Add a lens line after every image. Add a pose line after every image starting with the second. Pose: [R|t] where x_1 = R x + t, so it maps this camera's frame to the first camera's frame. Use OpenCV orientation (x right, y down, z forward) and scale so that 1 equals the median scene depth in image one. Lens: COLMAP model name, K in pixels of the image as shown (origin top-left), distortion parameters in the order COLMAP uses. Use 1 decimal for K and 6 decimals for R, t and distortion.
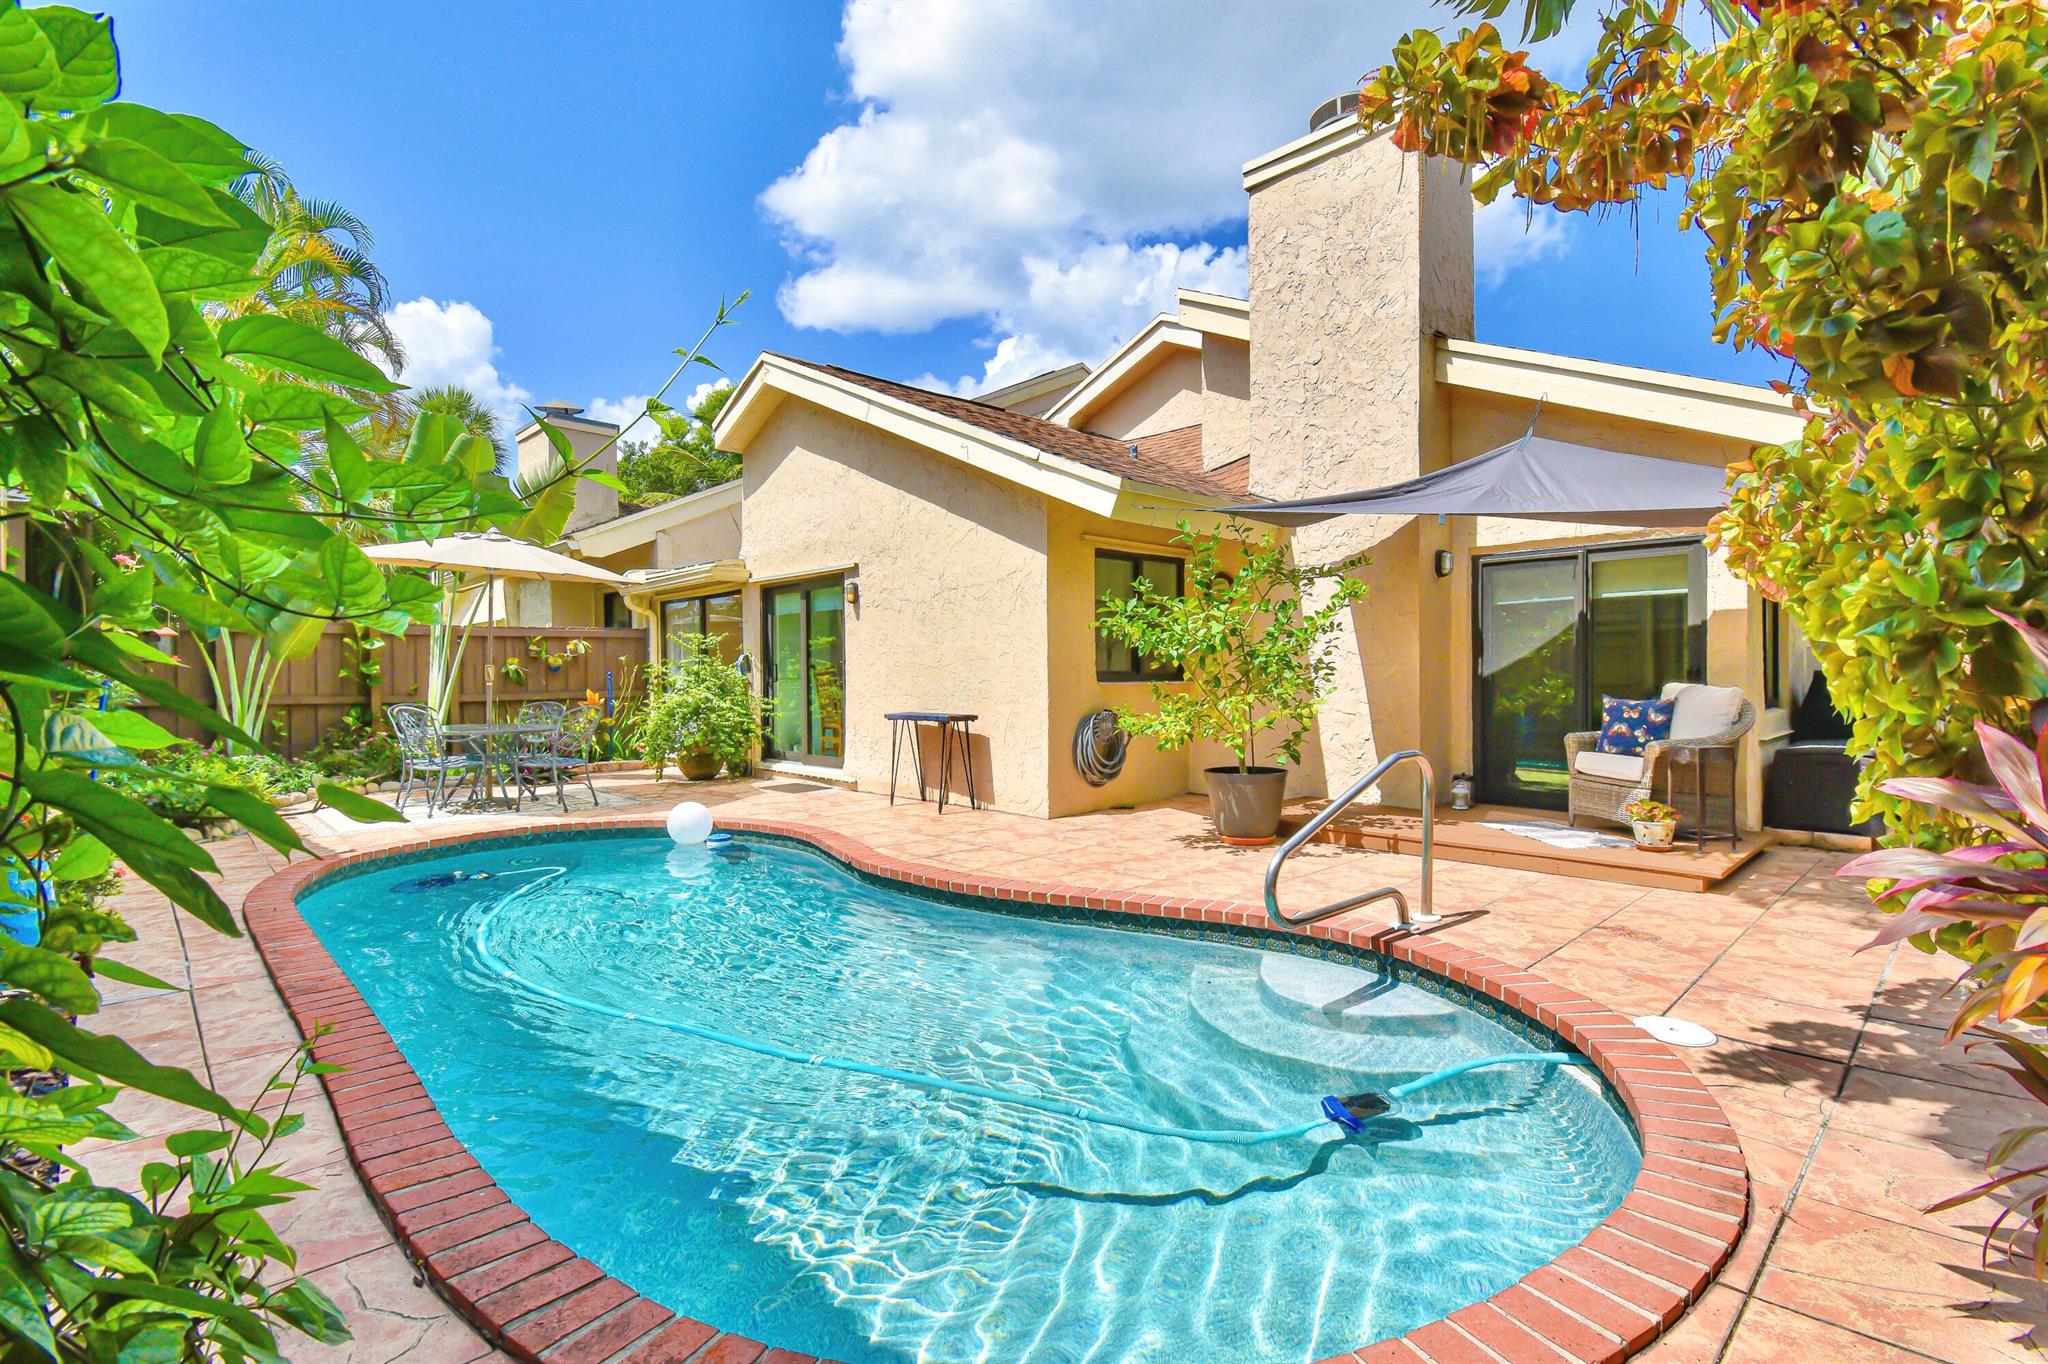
lens RADIAL K [[933.2, 0, 1047.4], [0, 933.2, 688.6], [0, 0, 1]] dist [0.002585, -0.022560]
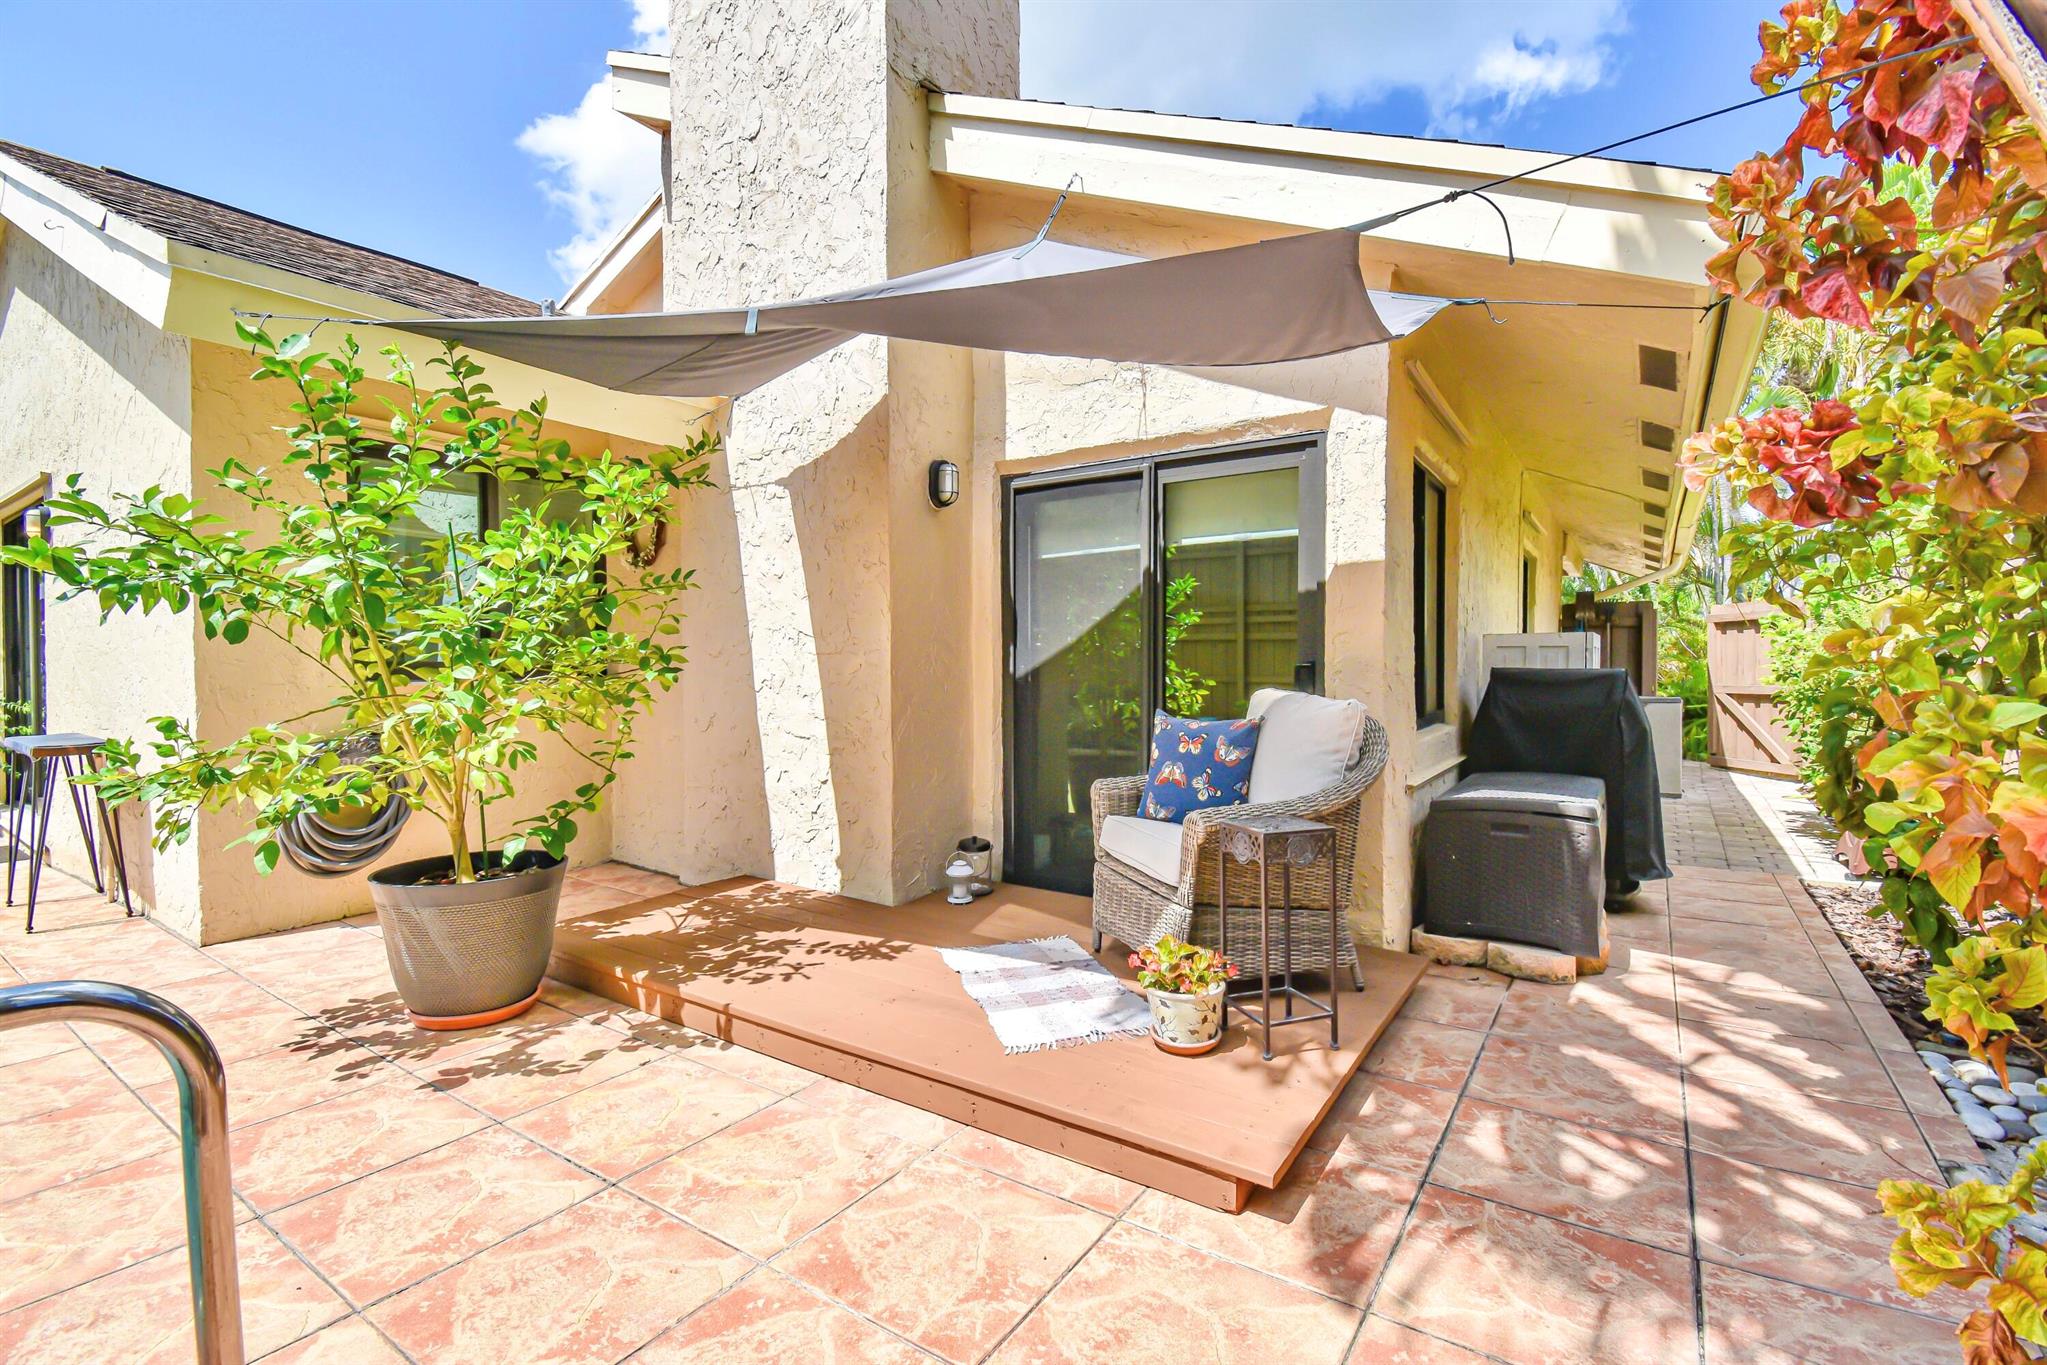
lens RADIAL K [[932.7, 0, 1046.9], [0, 932.7, 689.1], [0, 0, 1]] dist [0.002585, -0.022560]
pose [[0.970981, 0.001480, 0.239150, 0.387062], [-0.002585, 0.999987, 0.004308, -0.007518], [-0.239141, -0.004801, 0.970973, 0.459124]]
